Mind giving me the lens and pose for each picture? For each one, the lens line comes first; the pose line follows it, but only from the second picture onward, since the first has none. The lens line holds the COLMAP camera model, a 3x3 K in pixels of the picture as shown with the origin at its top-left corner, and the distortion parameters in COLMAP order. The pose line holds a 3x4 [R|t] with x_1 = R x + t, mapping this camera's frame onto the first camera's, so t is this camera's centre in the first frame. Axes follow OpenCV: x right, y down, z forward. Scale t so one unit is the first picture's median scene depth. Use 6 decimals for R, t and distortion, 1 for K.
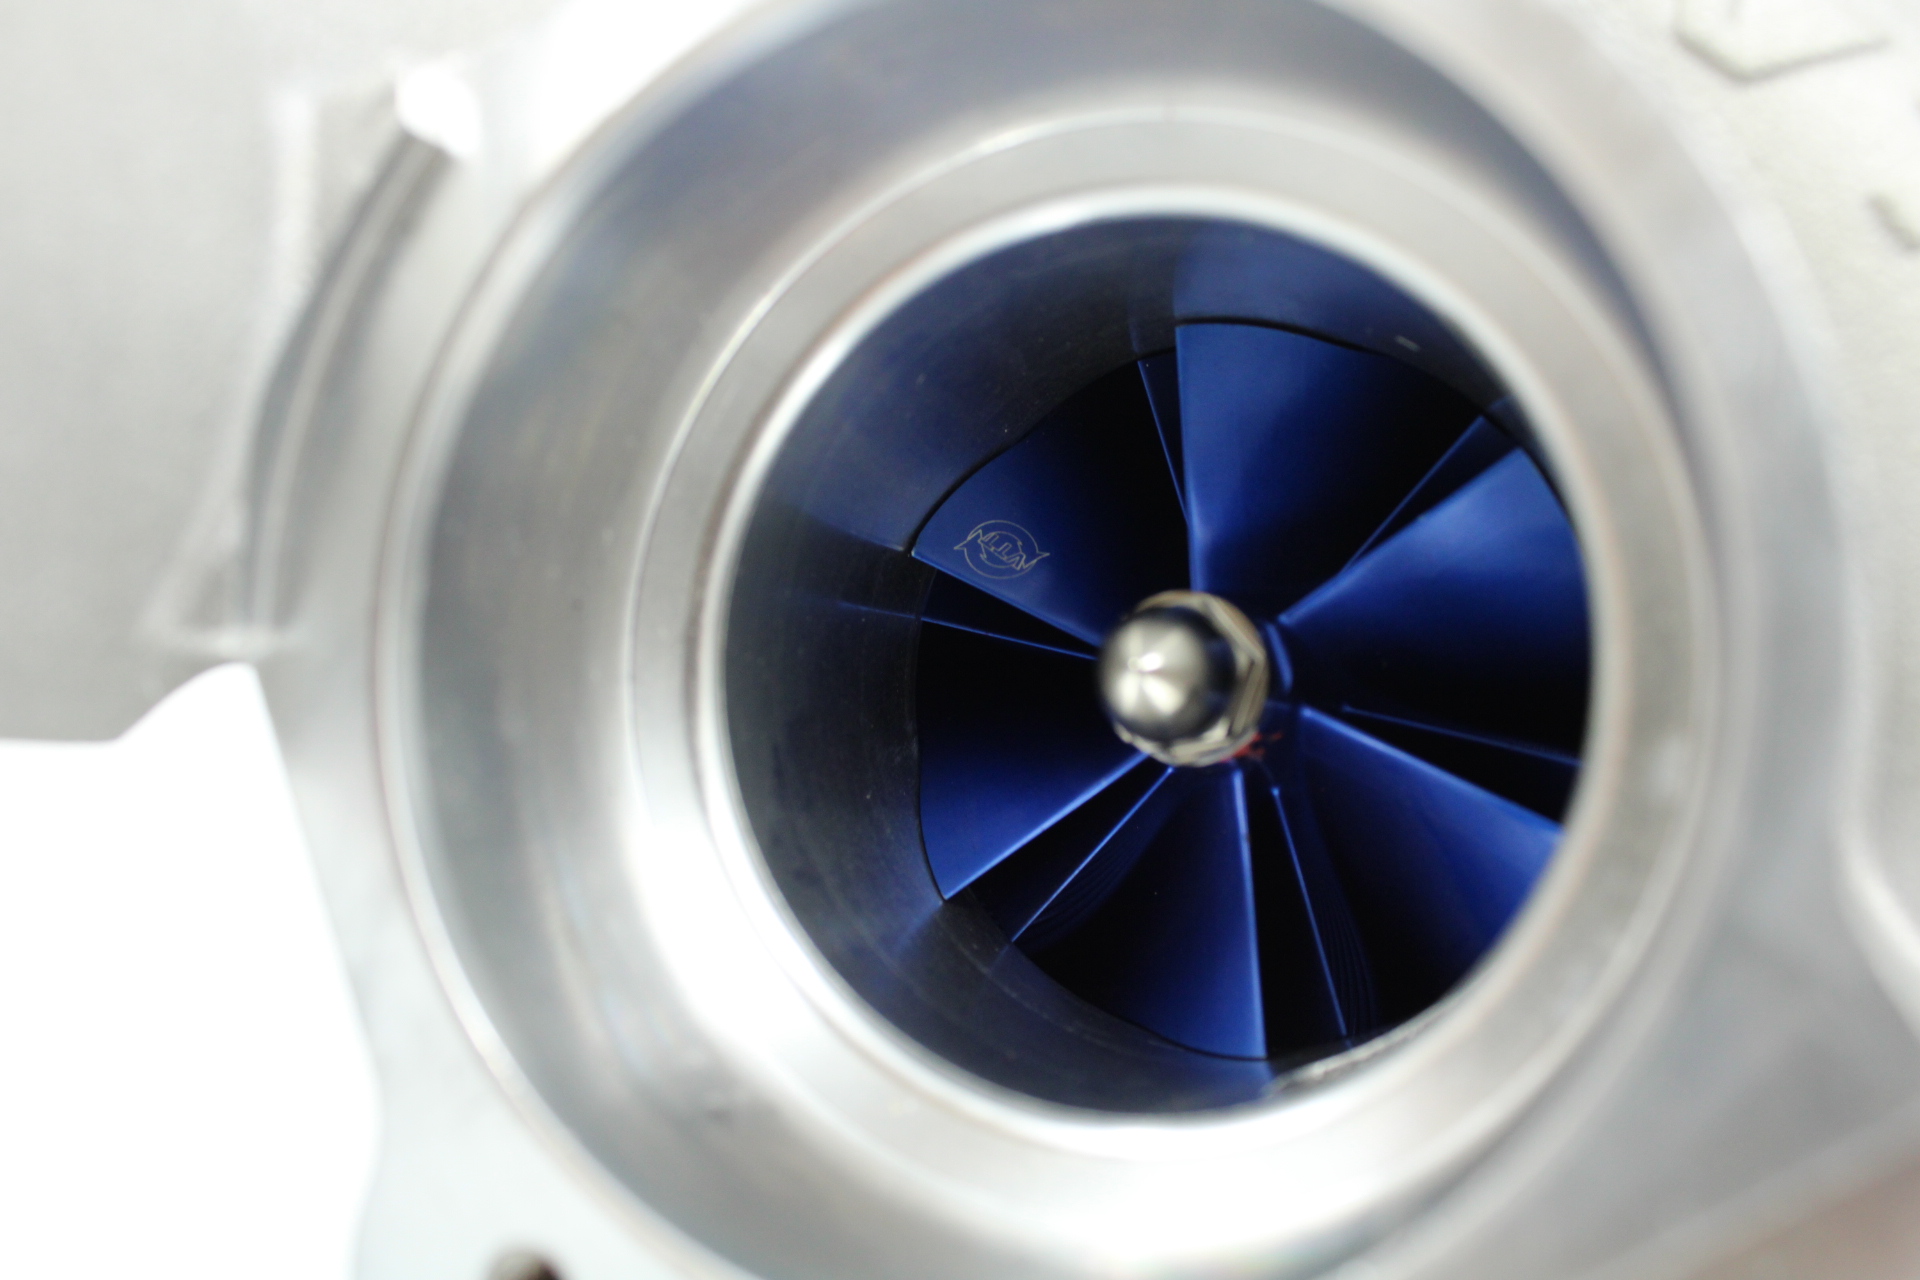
lens RADIAL K [[1805.7, 0, 957.7], [0, 1805.7, 641.4], [0, 0, 1]] dist [-0.105985, 0.000000]
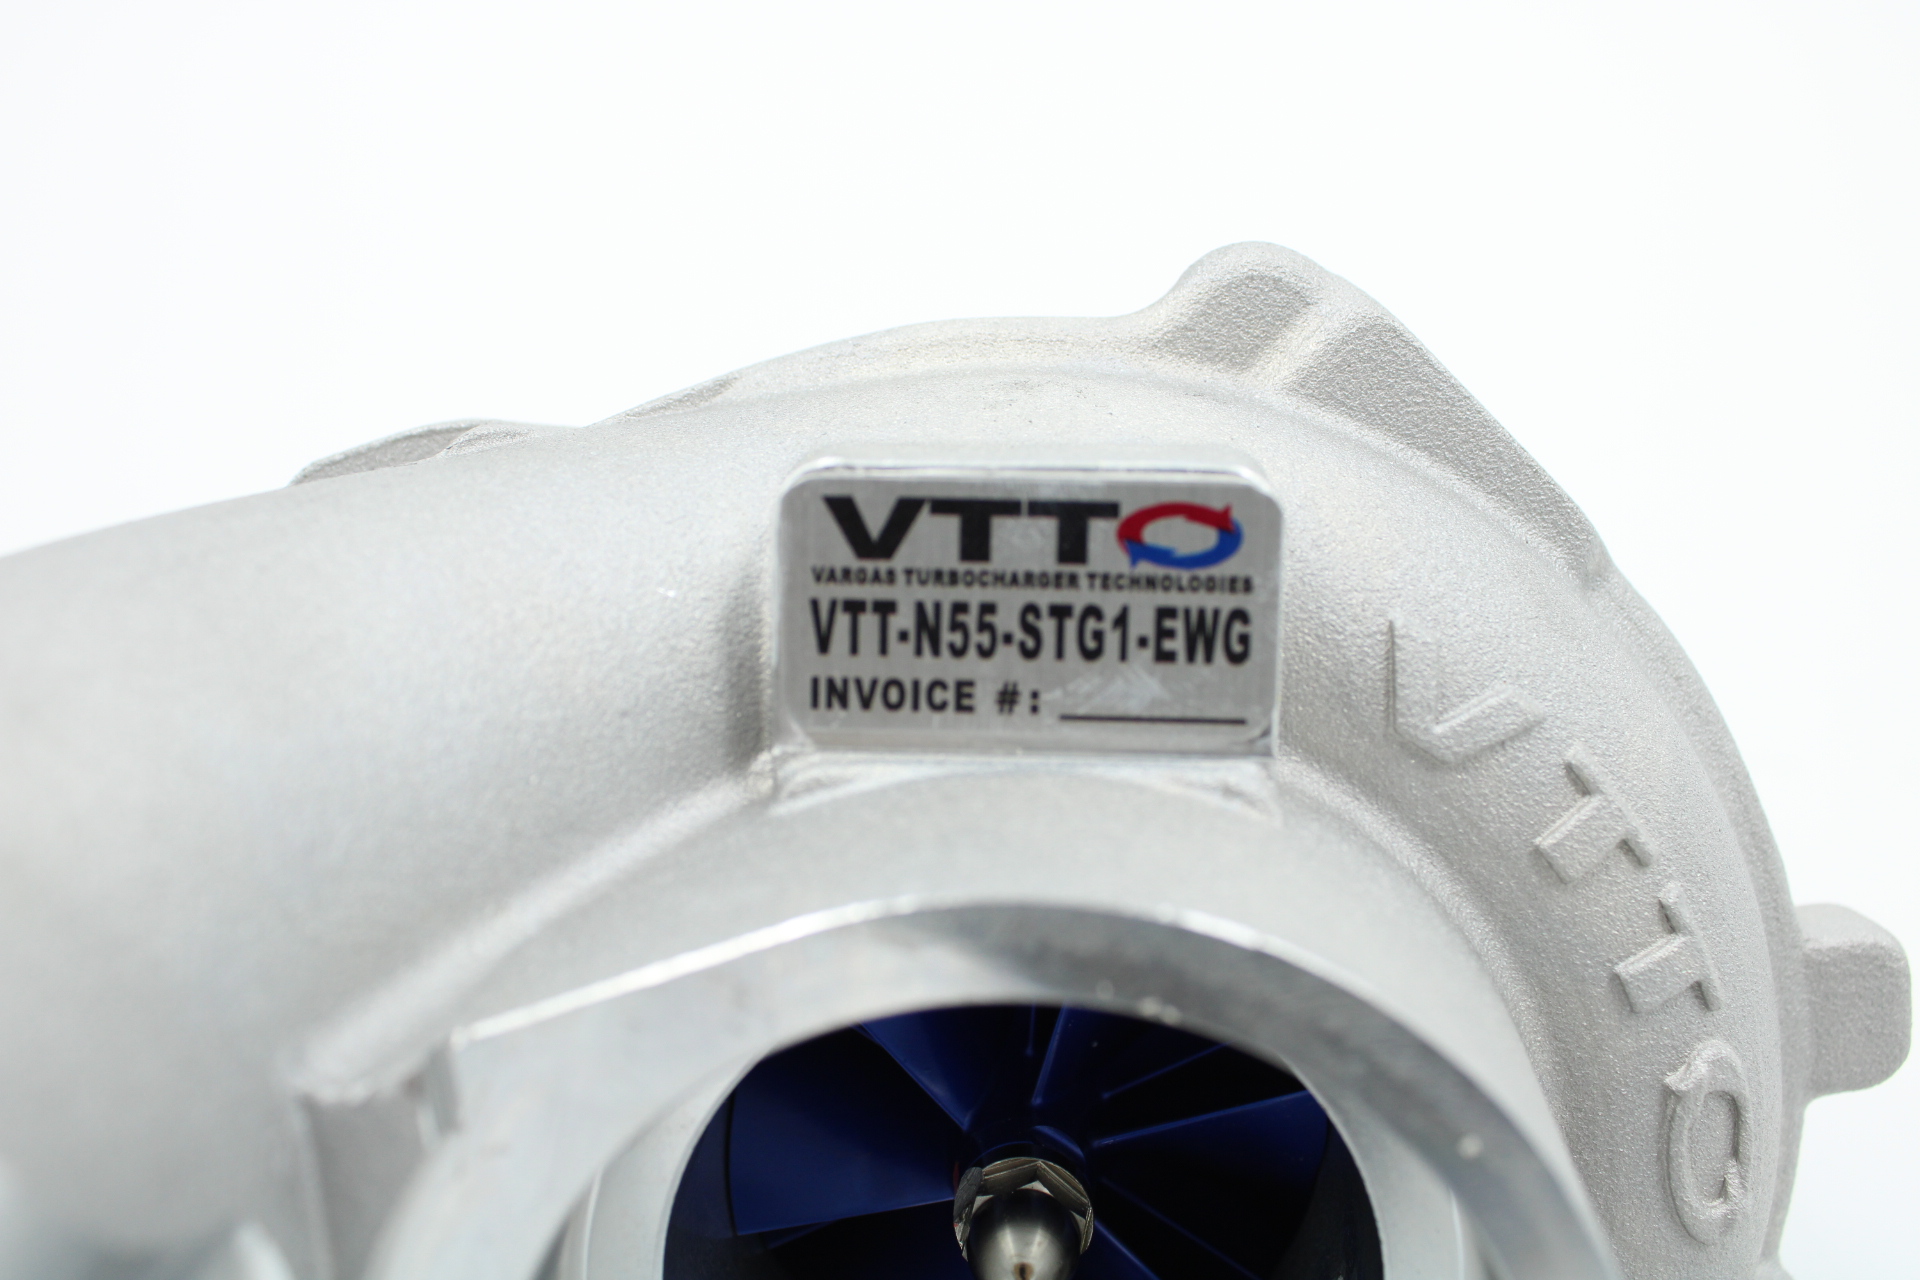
lens RADIAL K [[1805.7, 0, 970.8], [0, 1805.7, 660.7], [0, 0, 1]] dist [-0.105985, 0.000000]
pose [[0.935350, -0.145778, 0.322287, -0.253137], [0.086652, 0.977798, 0.190796, -0.605687], [-0.342945, -0.150534, 0.927215, -0.067973]]
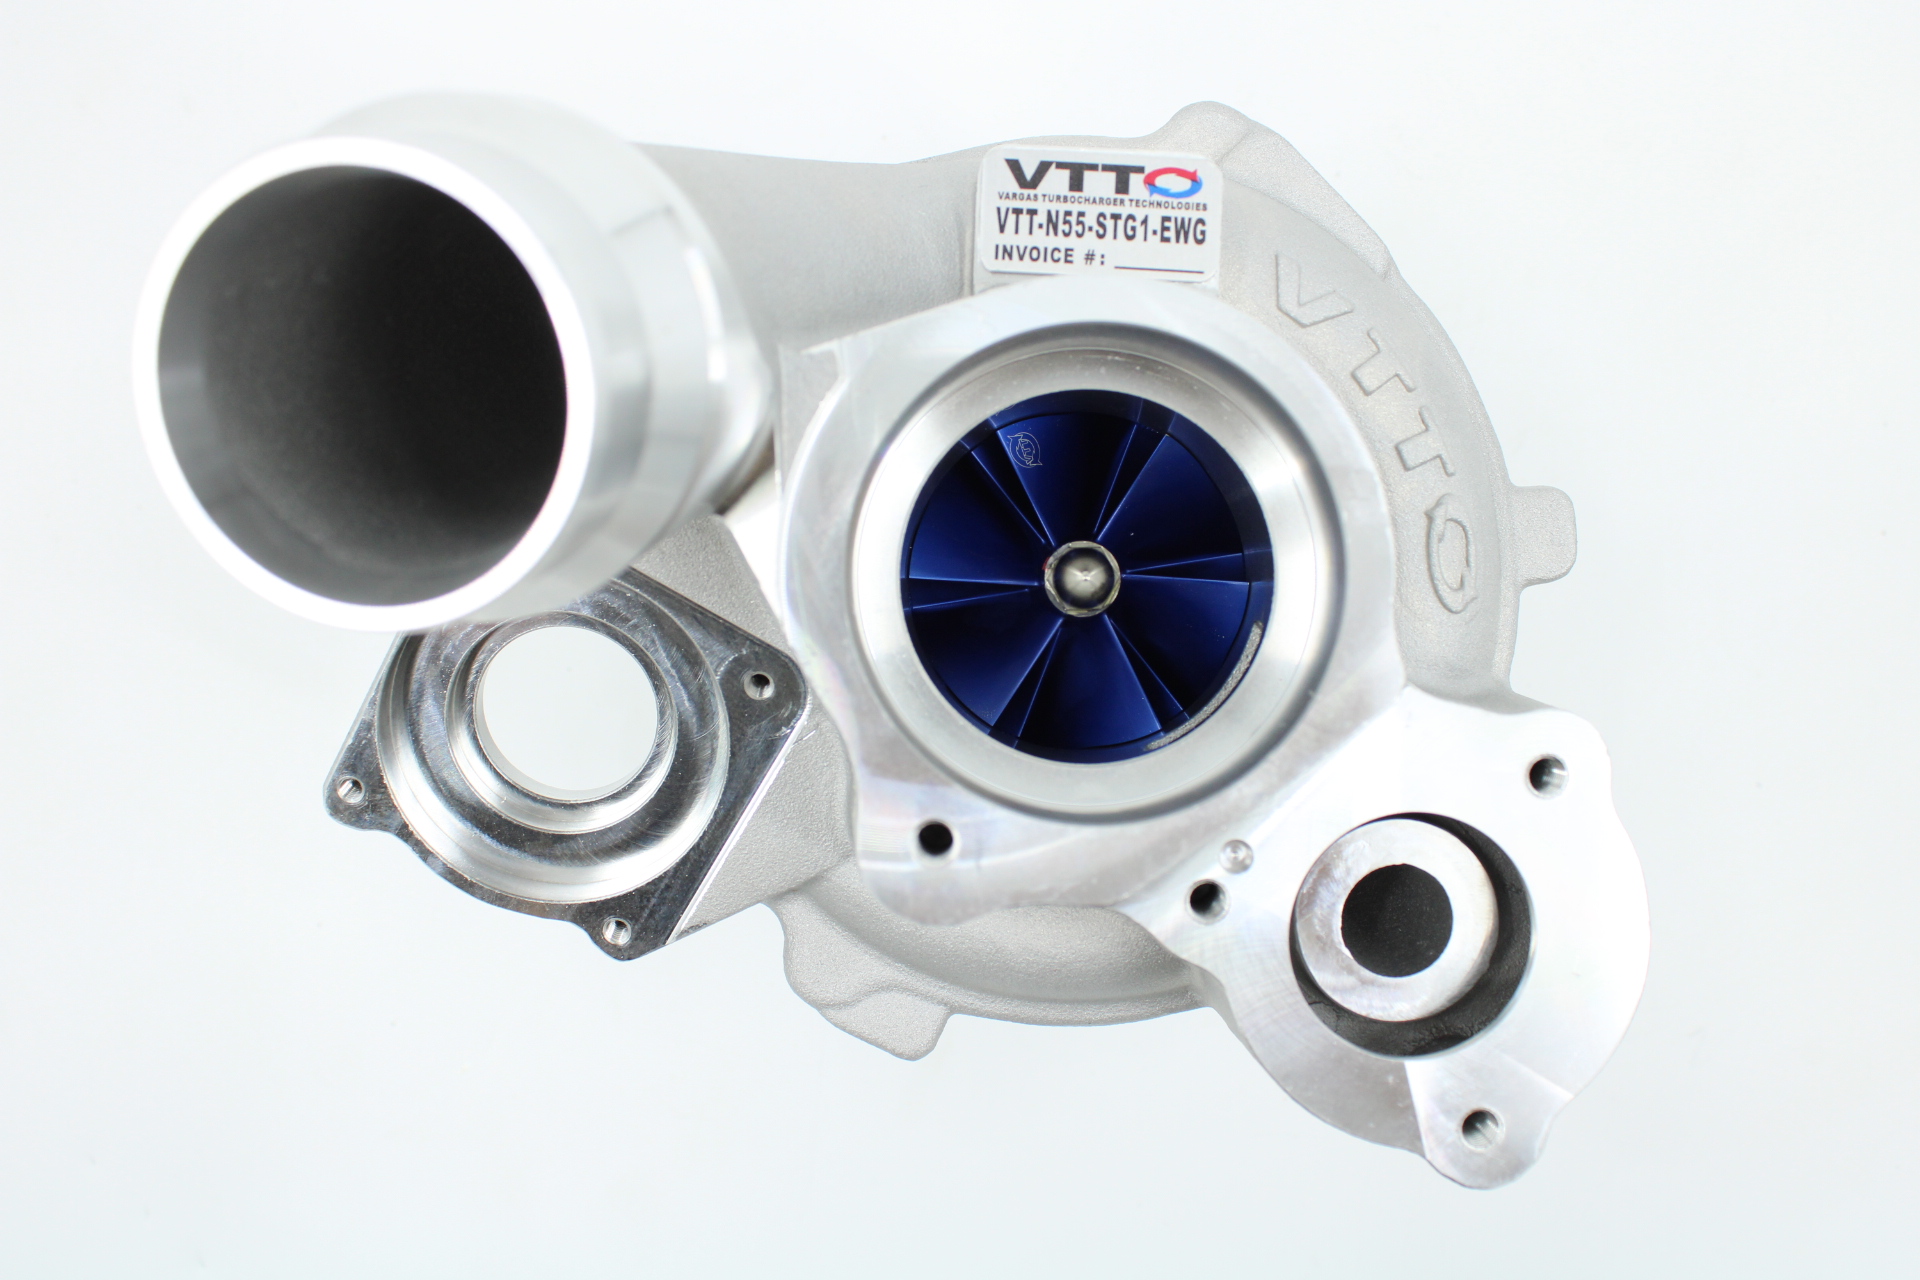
lens RADIAL K [[1805.7, 0, 977.8], [0, 1805.7, 647.7], [0, 0, 1]] dist [-0.105985, 0.000000]
pose [[0.928702, -0.070134, 0.364135, -0.858994], [0.052543, 0.996933, 0.058007, -0.033505], [-0.367087, -0.034738, 0.929538, -1.110546]]
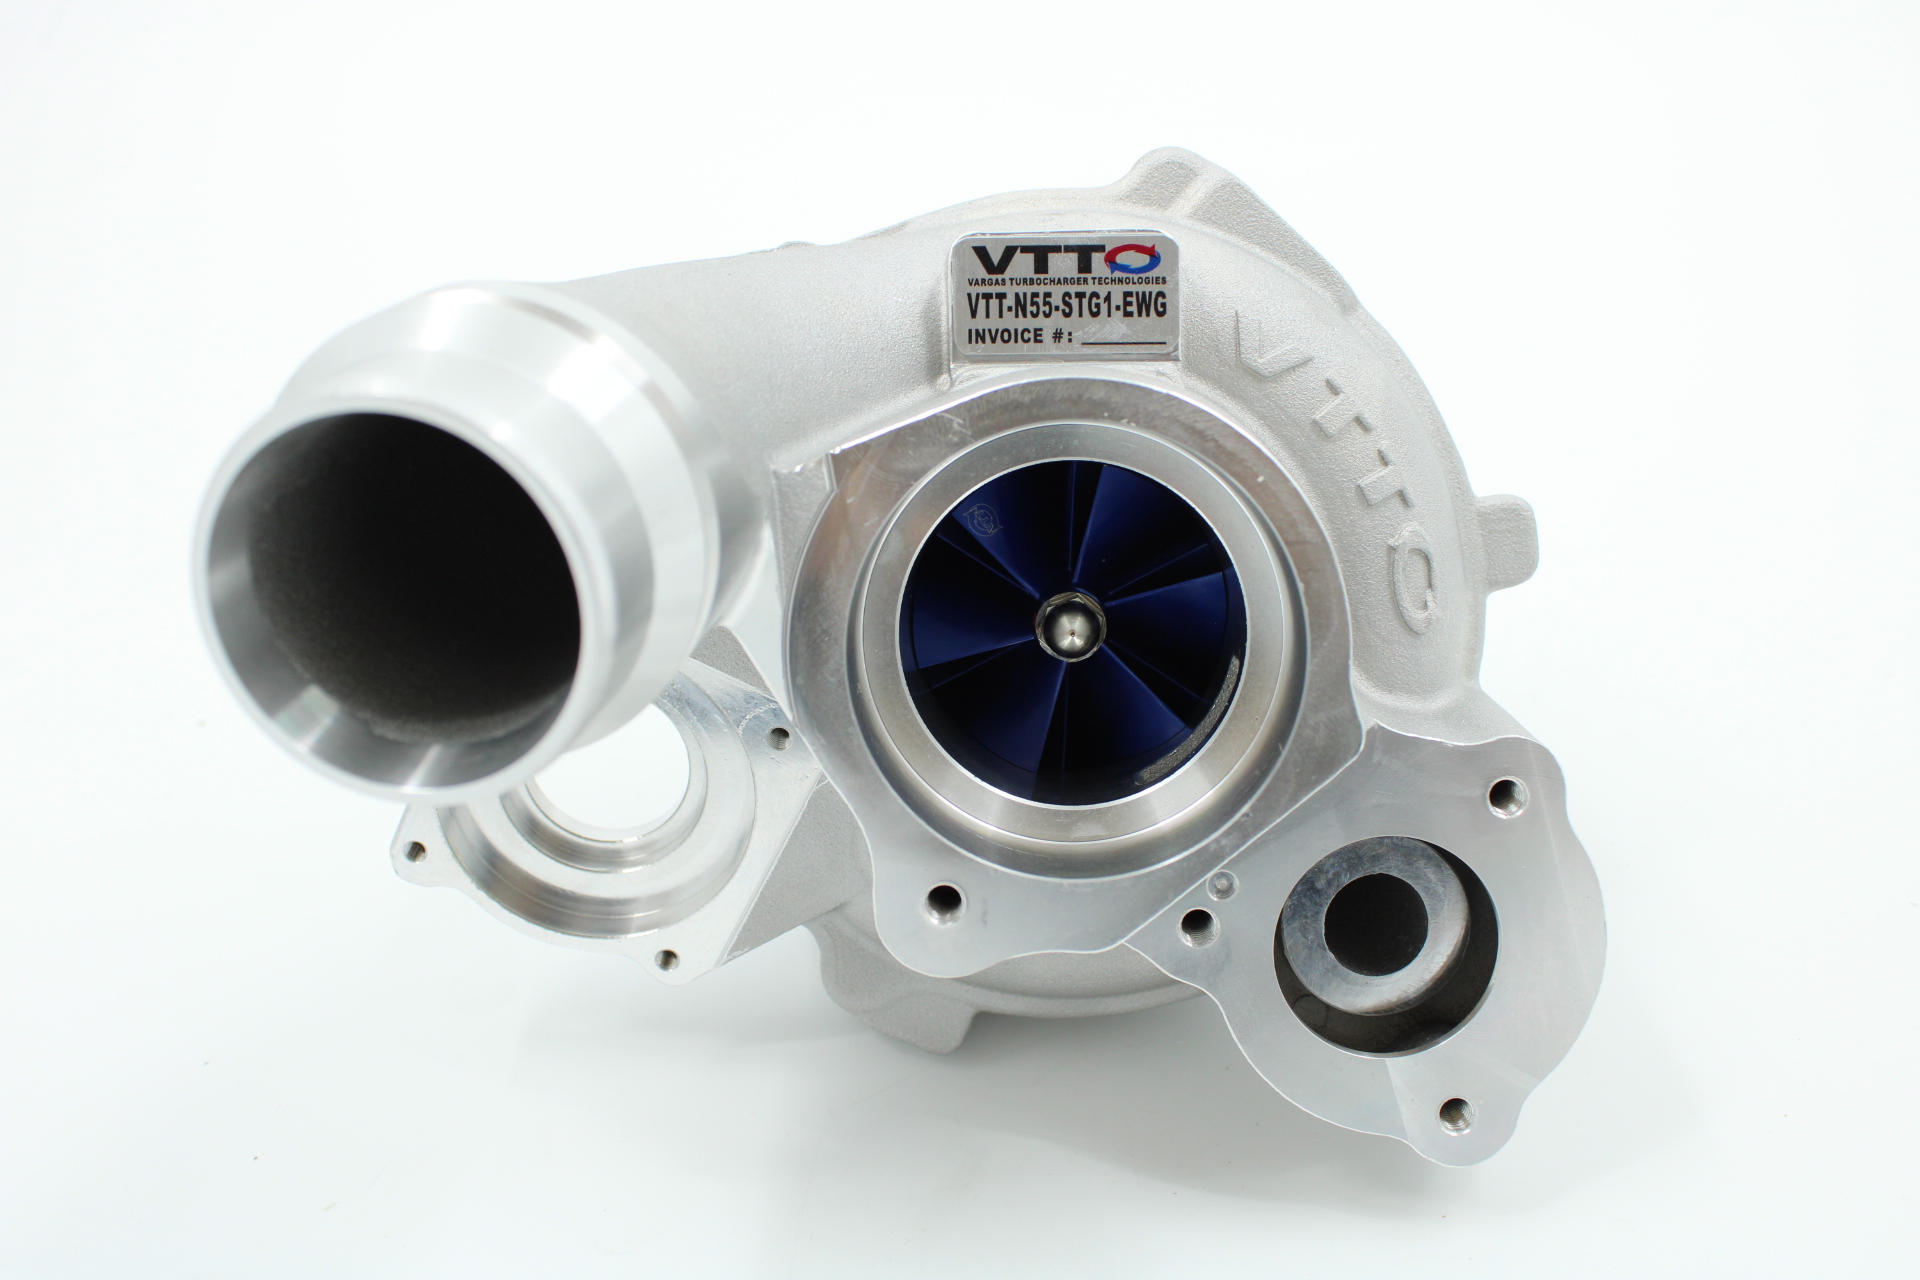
lens RADIAL K [[1805.7, 0, 977.4], [0, 1805.7, 657.6], [0, 0, 1]] dist [-0.105985, 0.000000]
pose [[0.929430, -0.161496, 0.331780, -0.836960], [0.115441, 0.981265, 0.154248, -0.339830], [-0.350475, -0.105062, 0.930661, -1.282967]]
